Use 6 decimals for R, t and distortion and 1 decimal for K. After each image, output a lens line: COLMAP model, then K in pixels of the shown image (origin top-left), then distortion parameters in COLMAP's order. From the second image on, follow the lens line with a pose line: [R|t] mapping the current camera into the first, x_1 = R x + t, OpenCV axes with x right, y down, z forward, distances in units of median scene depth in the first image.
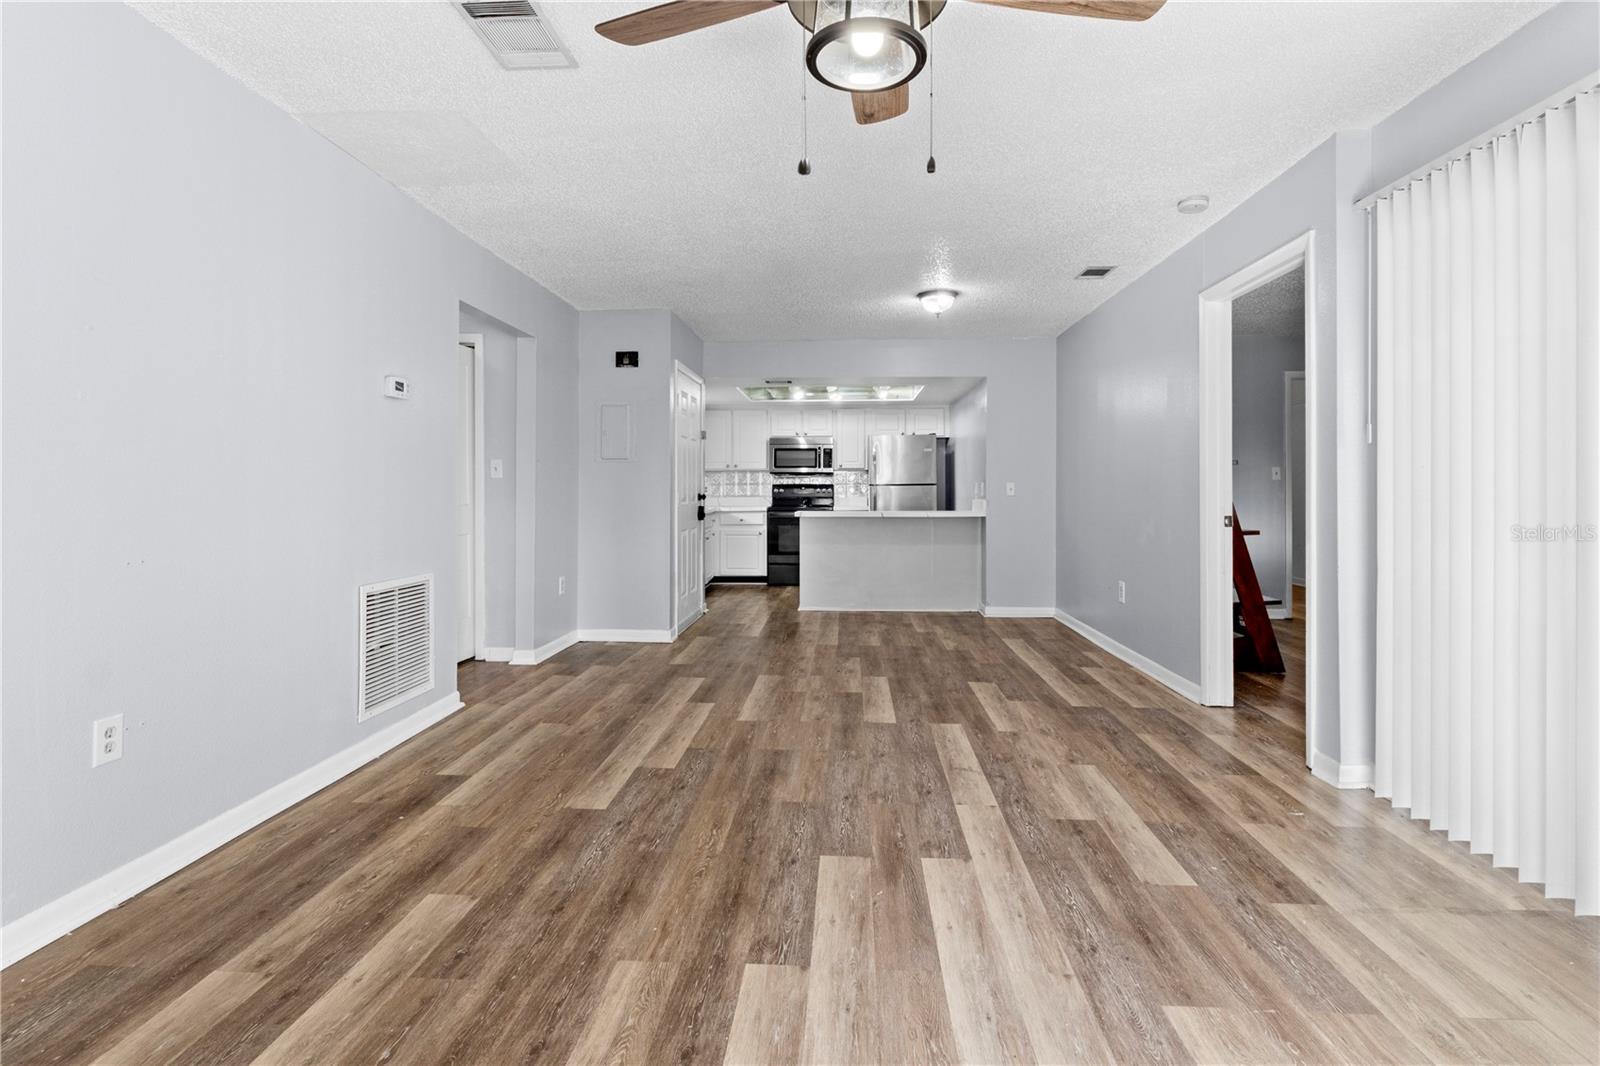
lens RADIAL K [[747.1, 0, 800.9], [0, 747.1, 541.8], [0, 0, 1]] dist [0.002109, 0.000538]
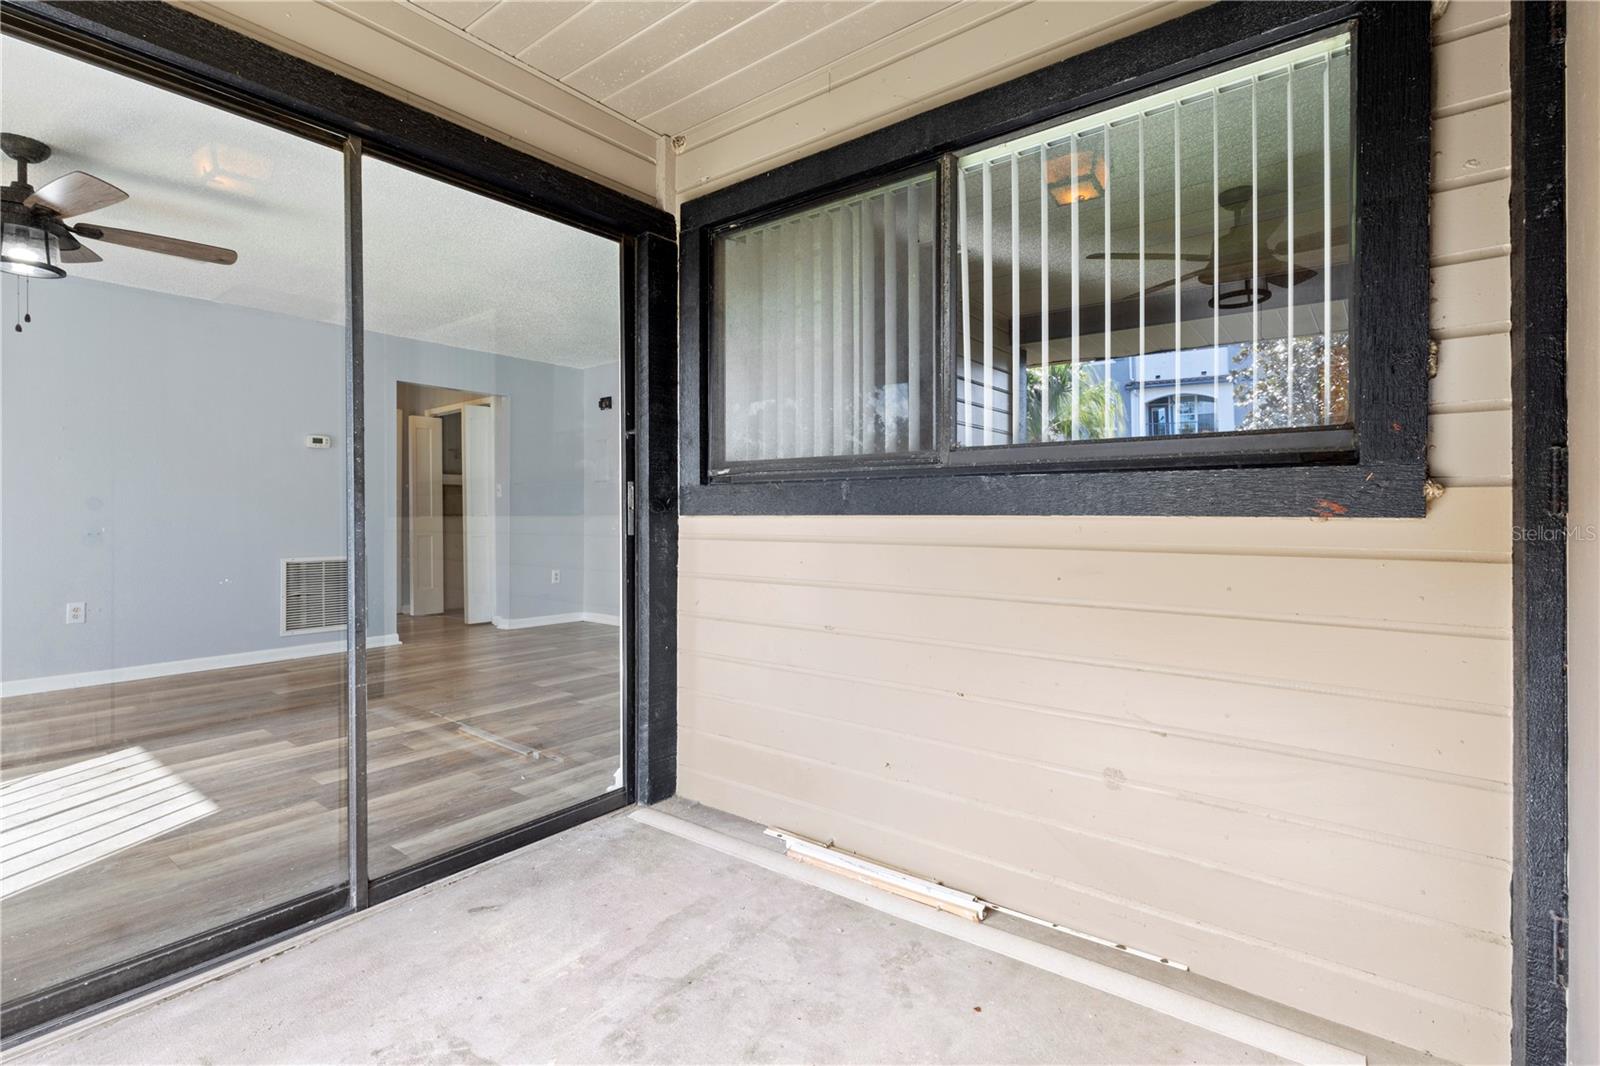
lens RADIAL K [[743.4, 0, 805.6], [0, 743.4, 533.2], [0, 0, 1]] dist [0.000843, 0.000744]
pose [[0.826077, 0.011539, -0.563439, 1.769091], [-0.035742, 0.998850, -0.031946, 0.018869], [0.562423, 0.046528, 0.825540, 0.327025]]
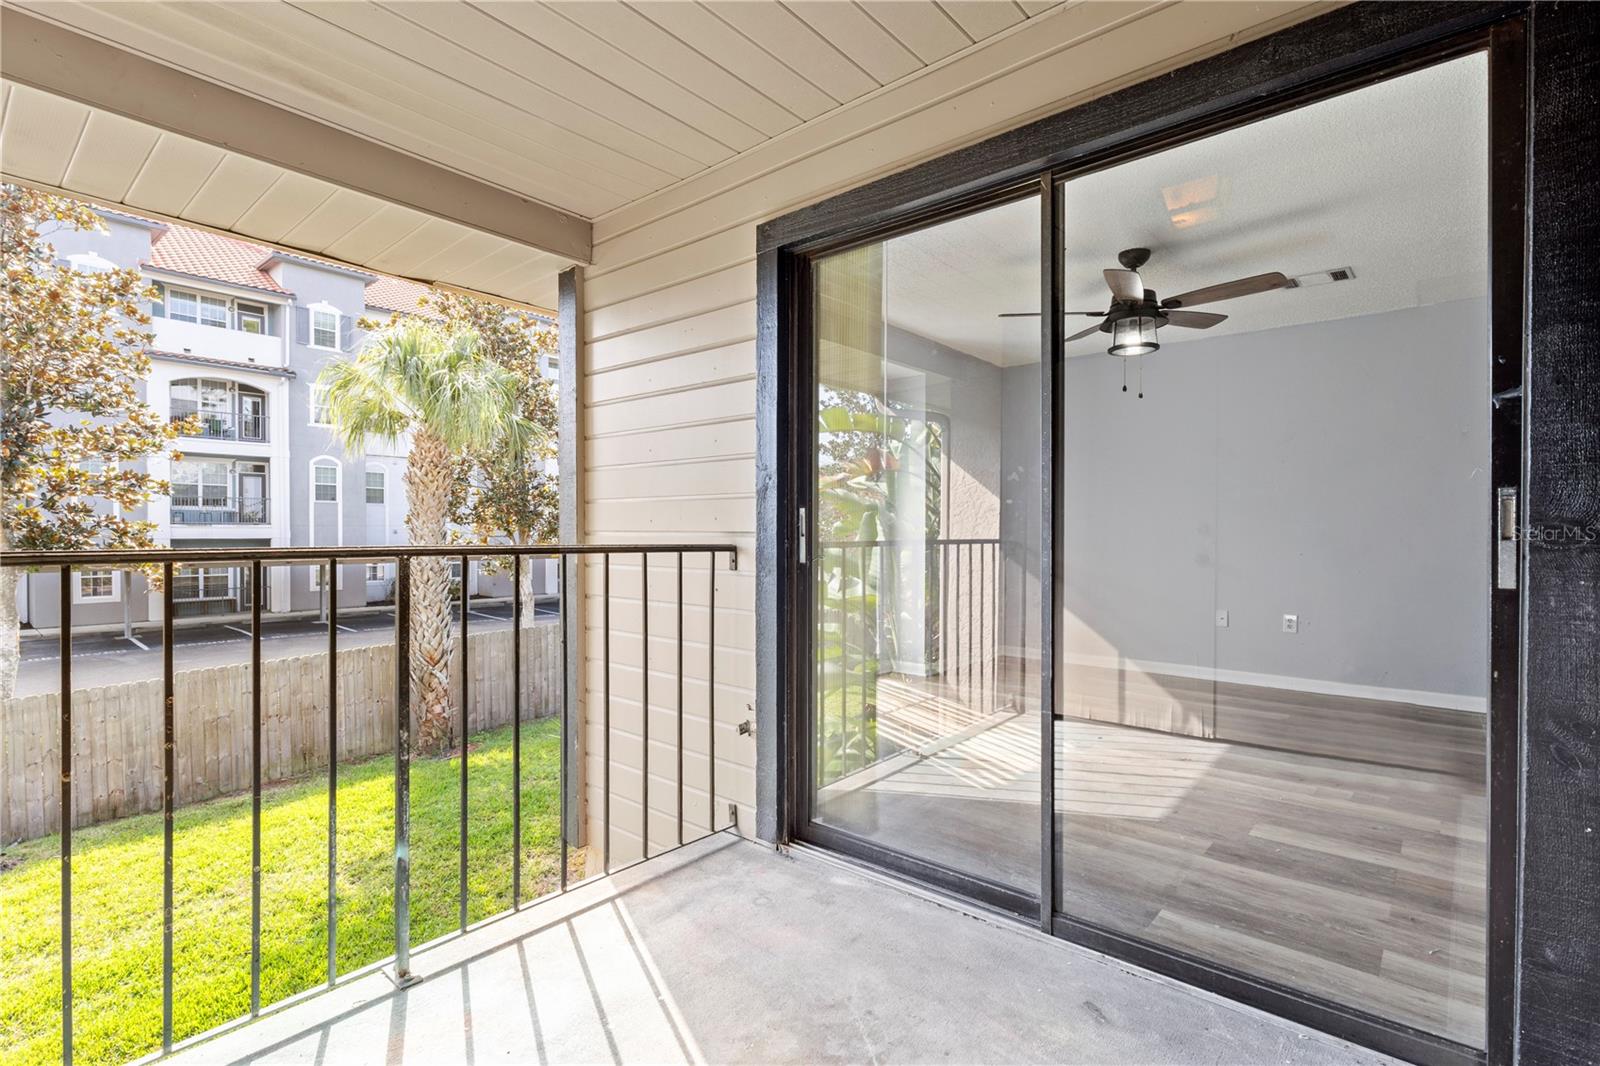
lens RADIAL K [[747.1, 0, 800.9], [0, 747.1, 541.8], [0, 0, 1]] dist [0.002109, 0.000538]
pose [[-0.599620, 0.006027, -0.800262, 1.736656], [-0.060360, 0.996783, 0.052733, -0.036474], [0.798006, 0.079924, -0.597327, 0.986391]]
